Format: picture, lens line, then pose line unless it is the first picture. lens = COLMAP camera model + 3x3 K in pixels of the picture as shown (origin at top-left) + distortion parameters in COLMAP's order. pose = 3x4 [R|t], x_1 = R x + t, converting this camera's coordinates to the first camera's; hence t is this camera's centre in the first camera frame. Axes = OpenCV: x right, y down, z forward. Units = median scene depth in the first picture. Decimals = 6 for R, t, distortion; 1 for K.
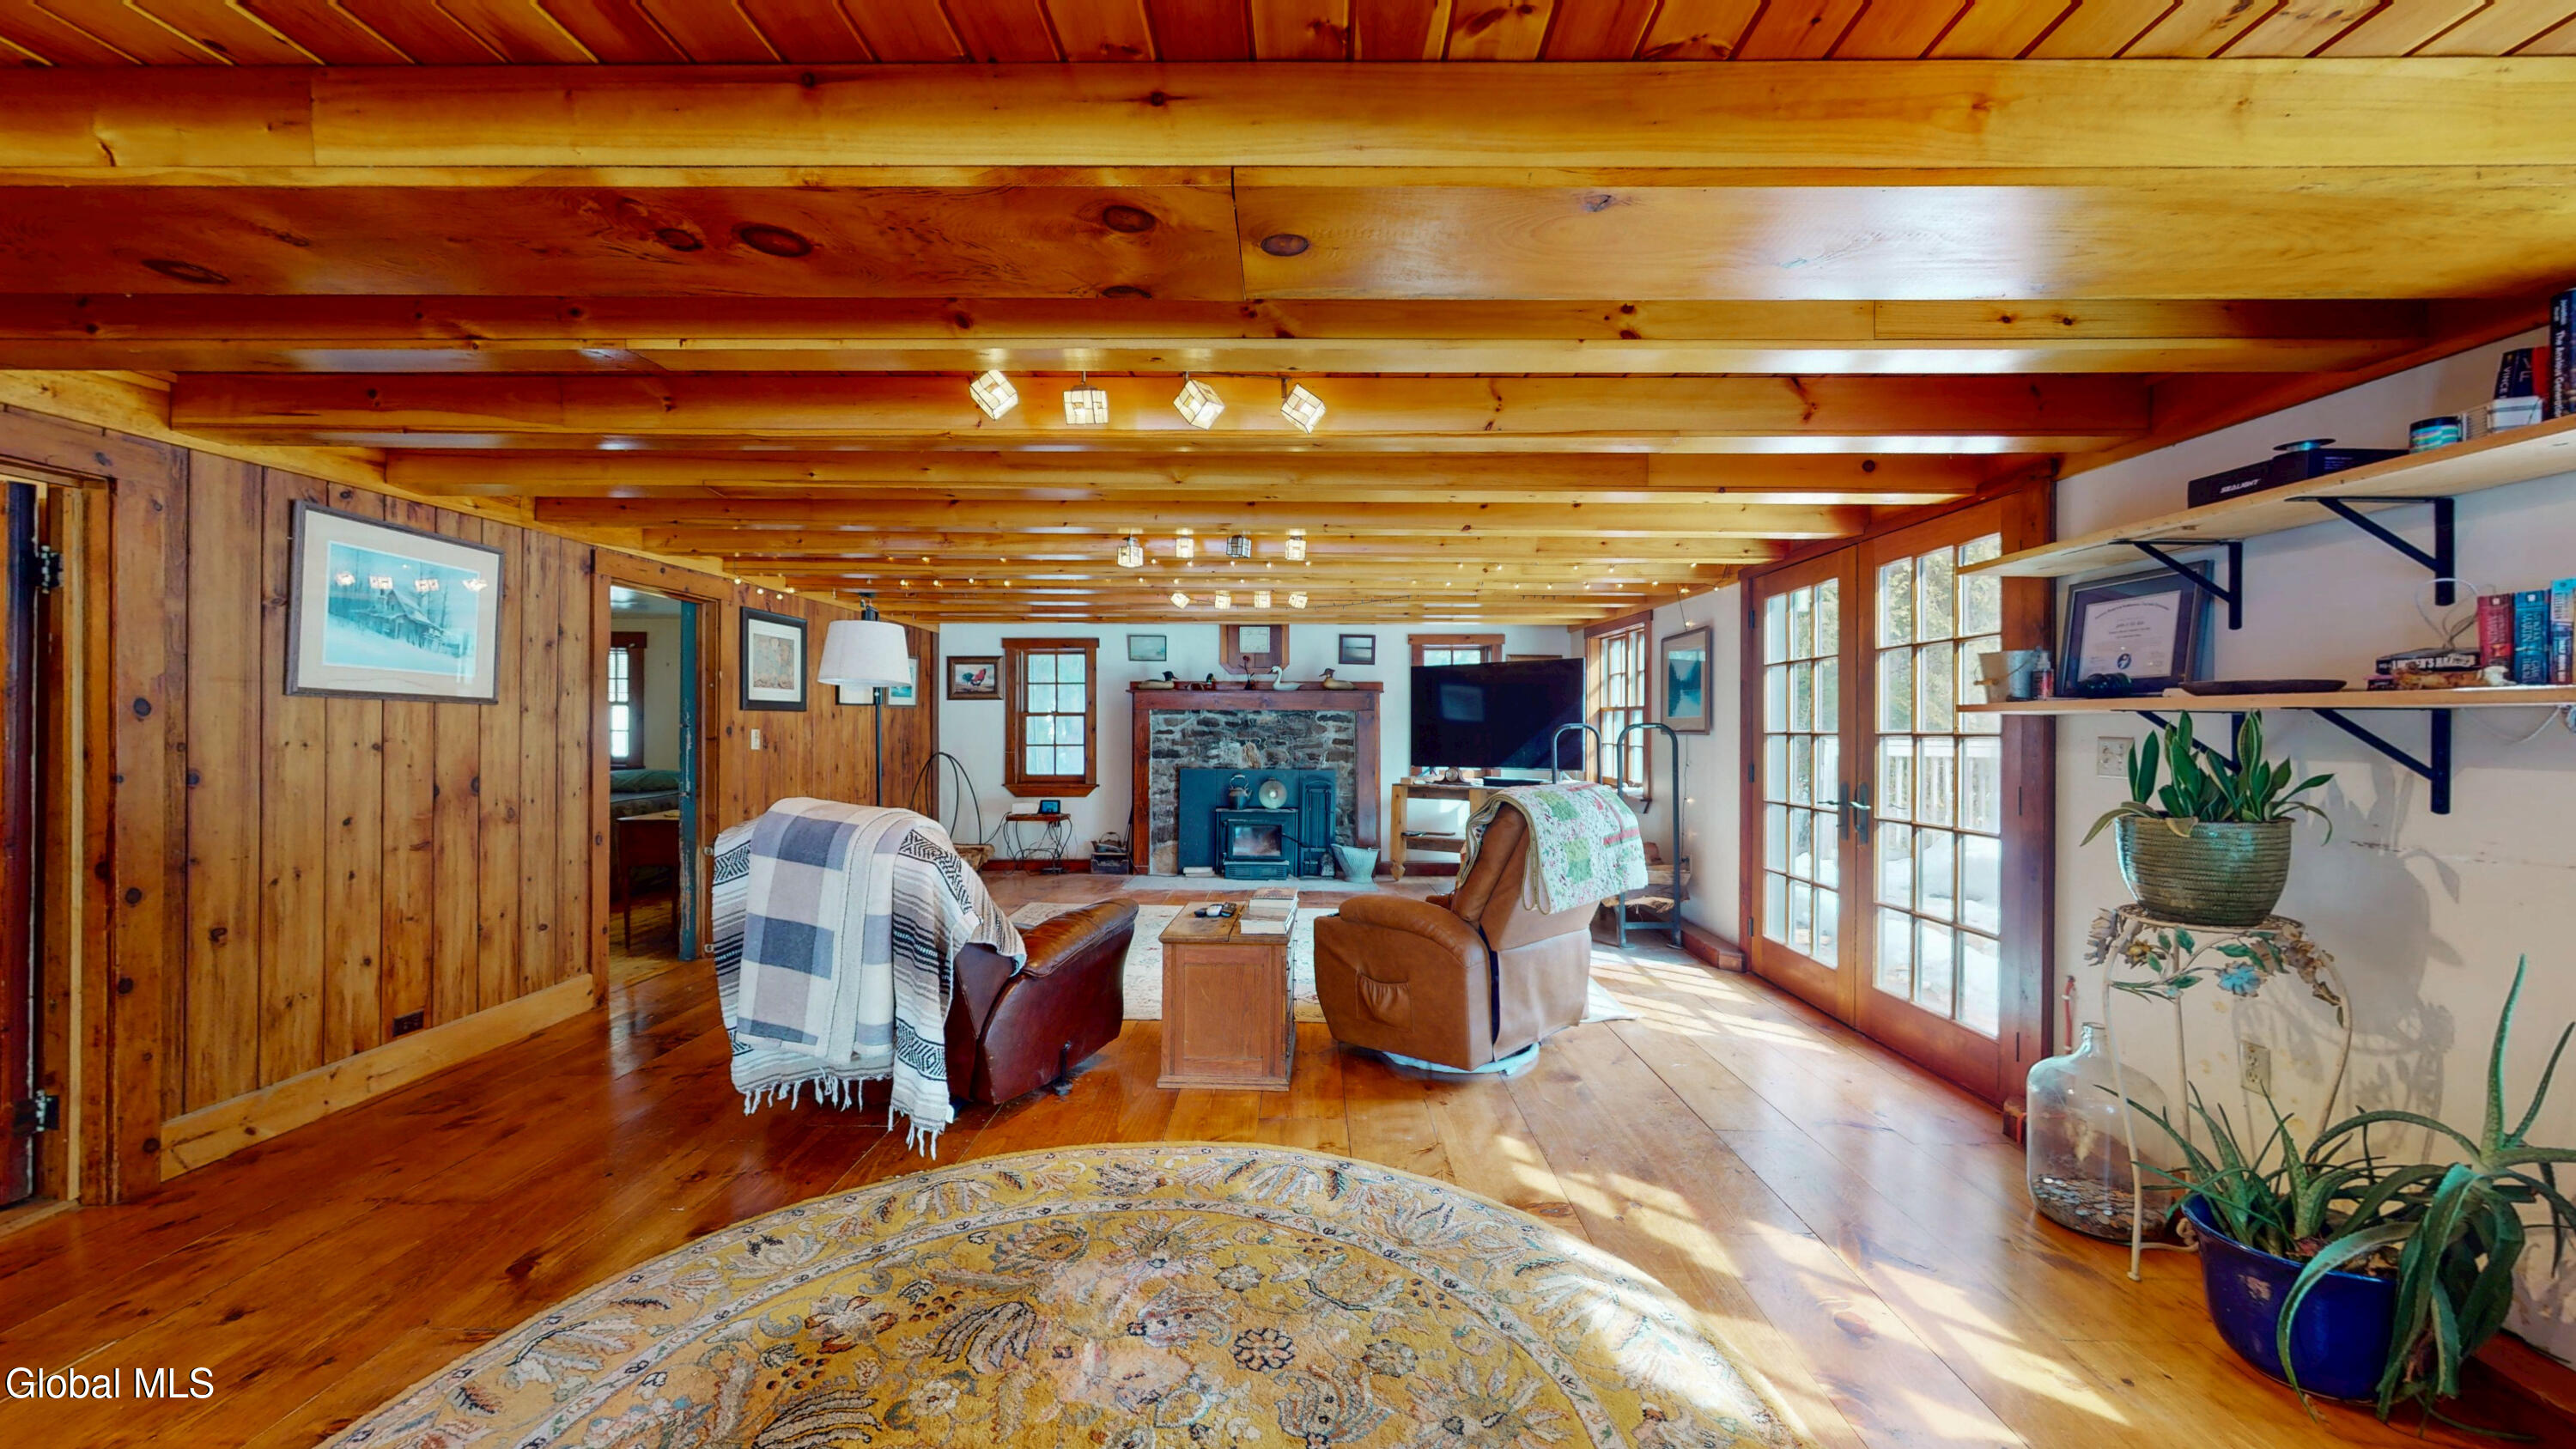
lens RADIAL K [[943.8, 0, 1288.0], [0, 943.8, 724.5], [0, 0, 1]] dist [-0.000603, -0.000154]
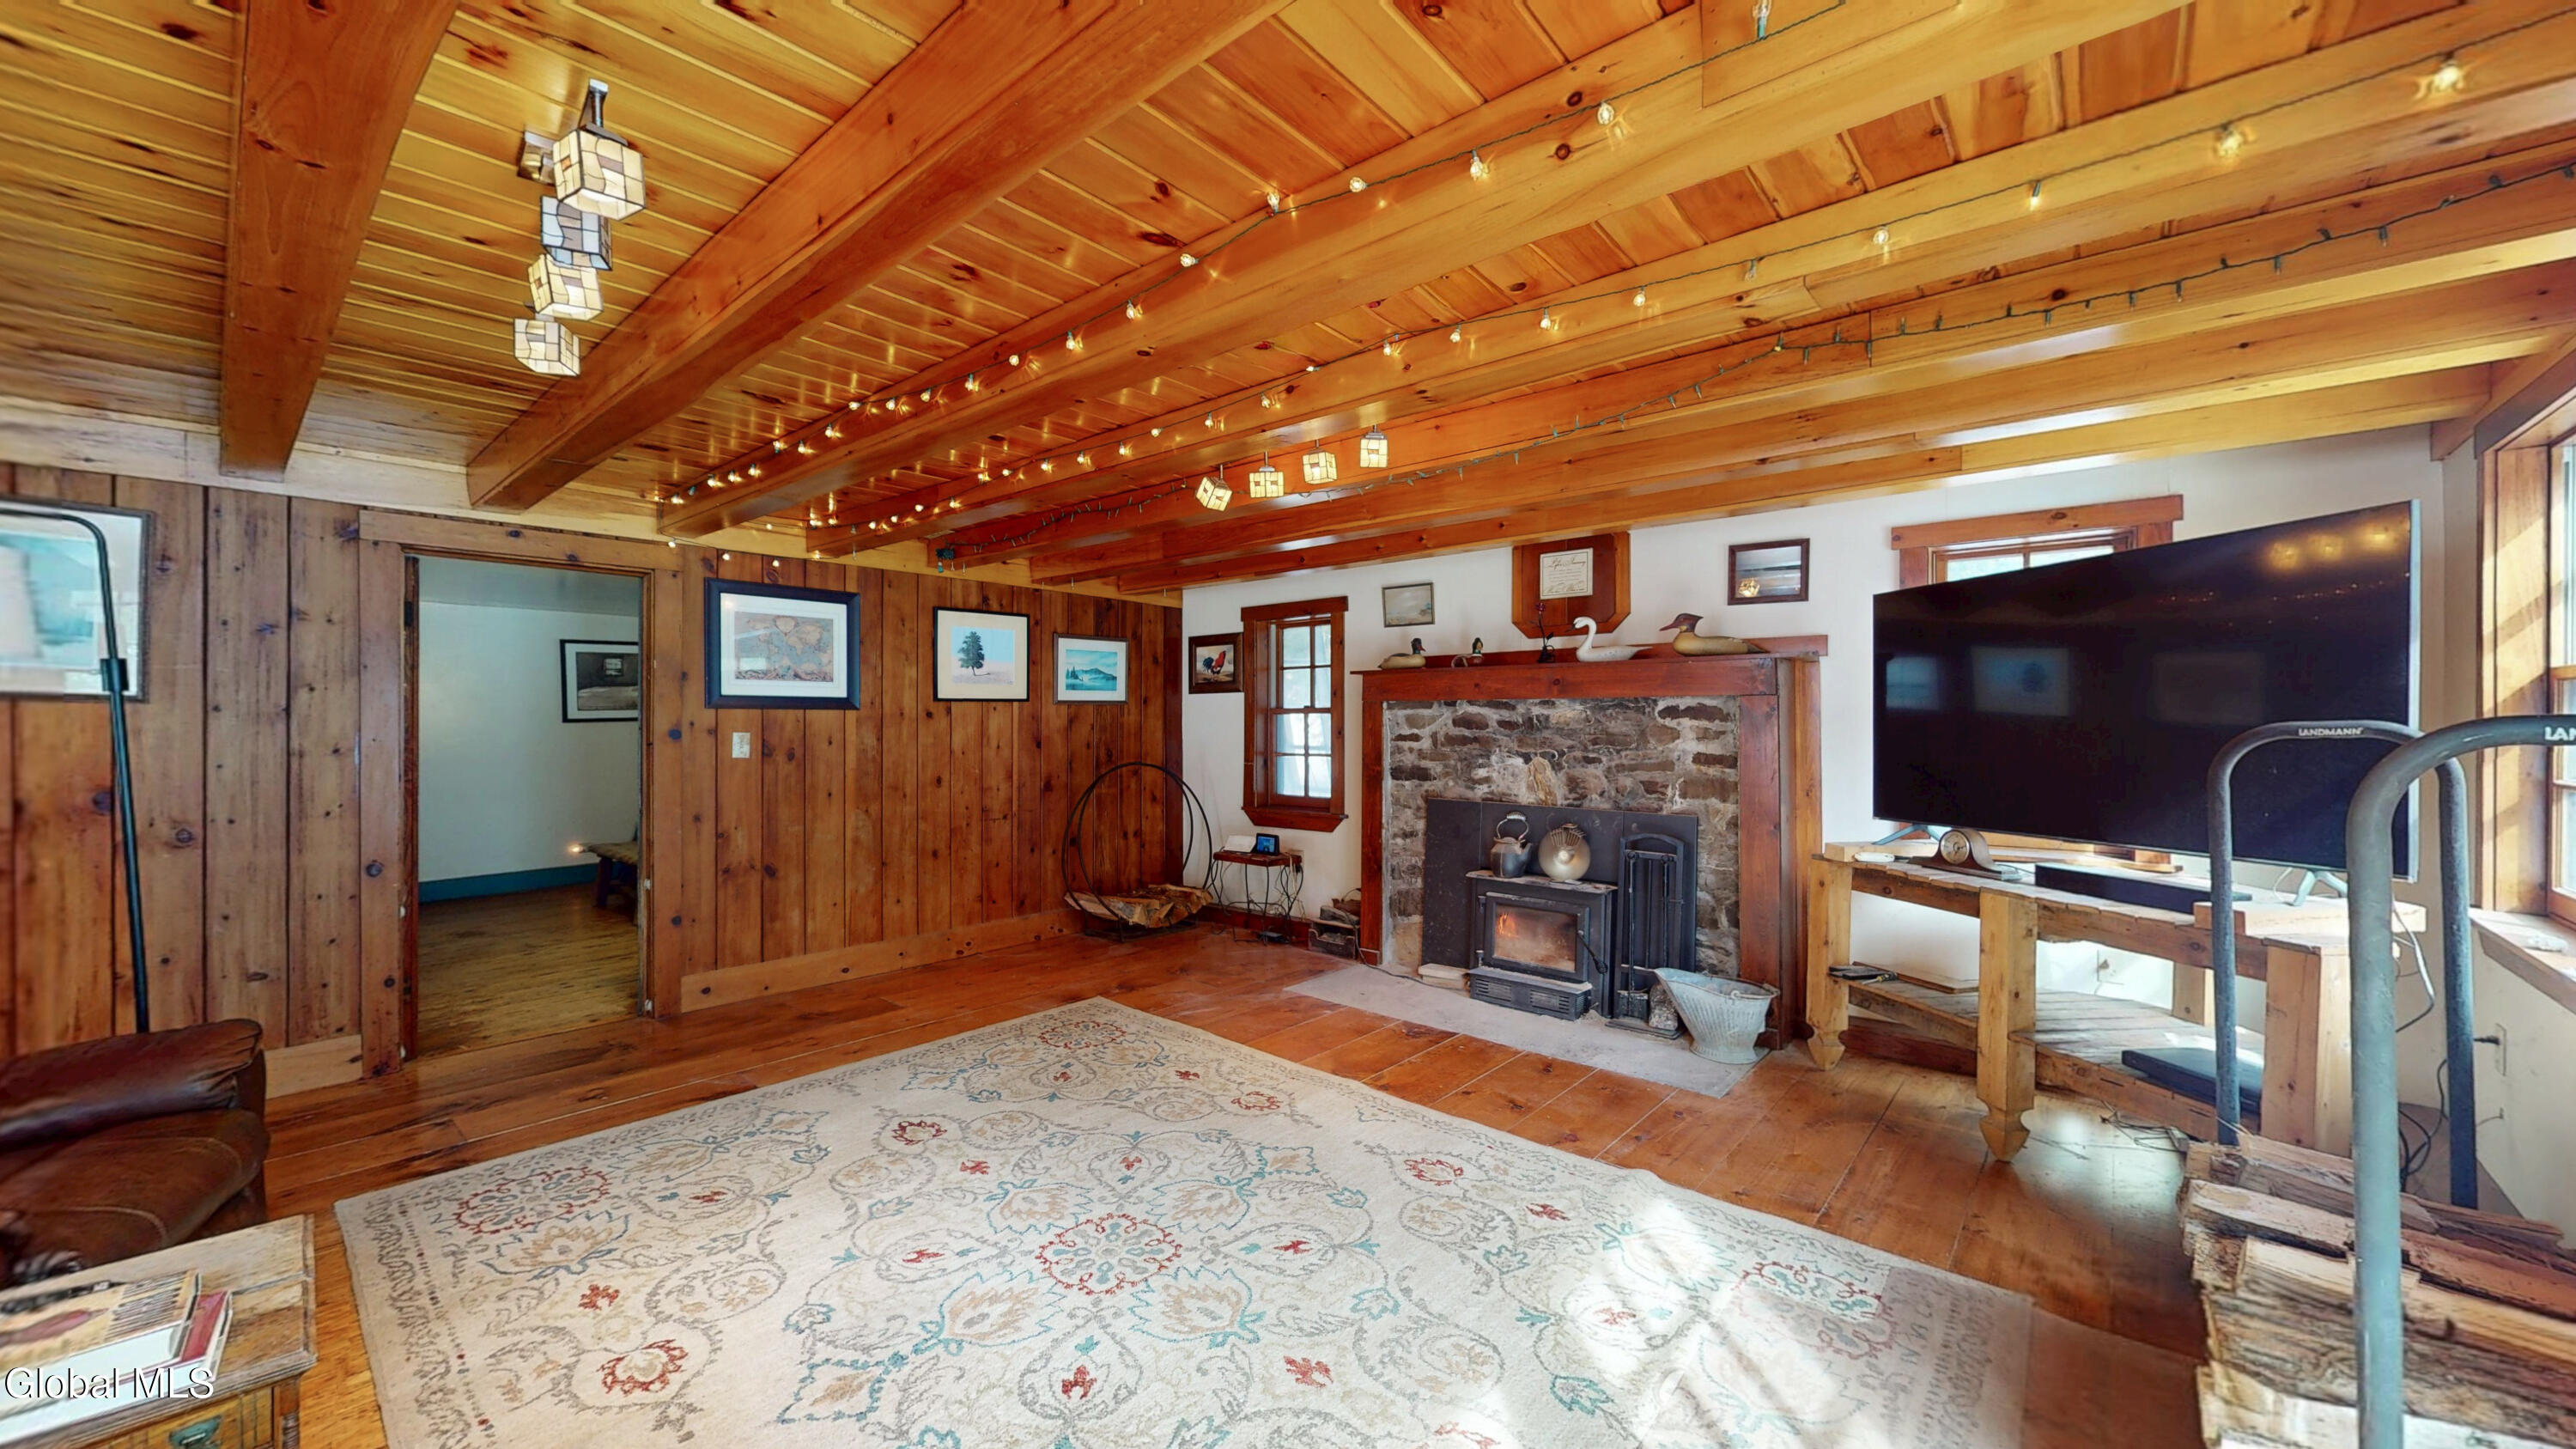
lens RADIAL K [[943.8, 0, 1288.0], [0, 943.8, 724.5], [0, 0, 1]] dist [-0.000603, -0.000154]
pose [[0.761634, -0.001660, -0.648005, 0.208502], [0.001606, 0.999998, -0.000674, -0.000229], [0.648005, -0.000527, 0.761636, 0.479725]]
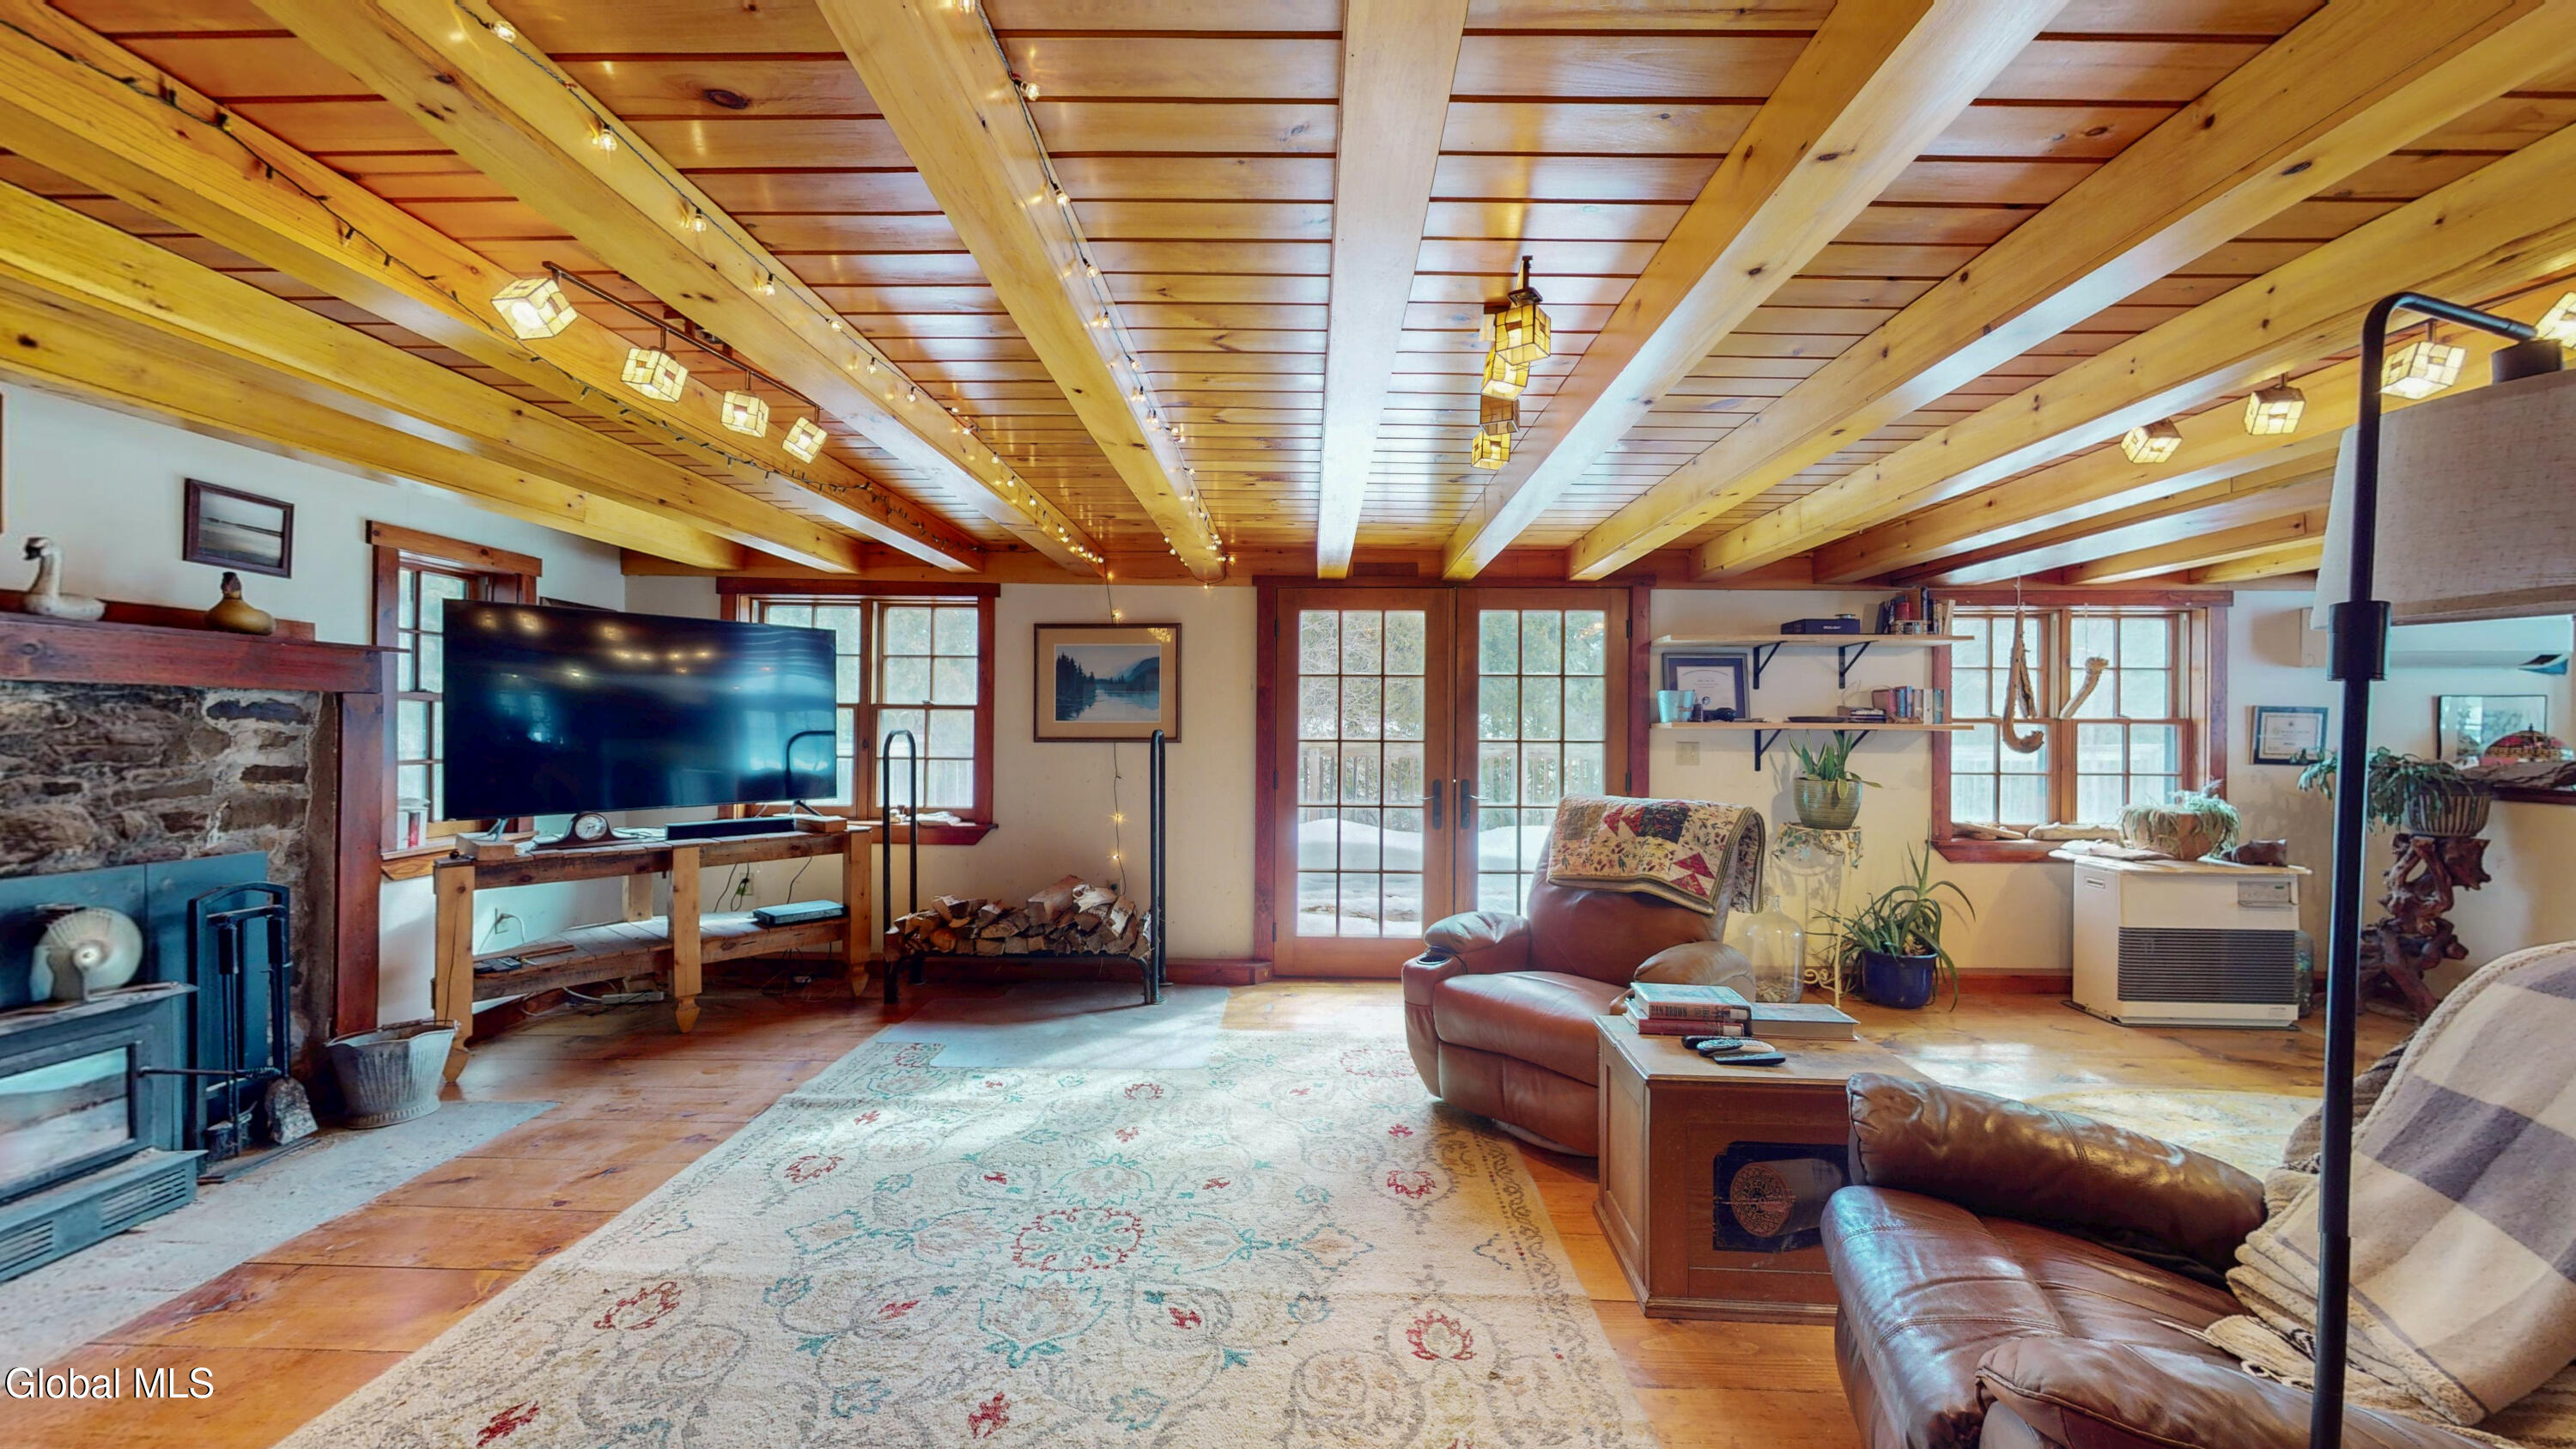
lens RADIAL K [[943.8, 0, 1288.0], [0, 943.8, 724.5], [0, 0, 1]] dist [-0.000603, -0.000154]
pose [[0.010896, 0.001876, 0.999939, -0.314123], [-0.008376, 0.999963, -0.001785, -0.004073], [-0.999906, -0.008356, 0.010911, 0.592985]]
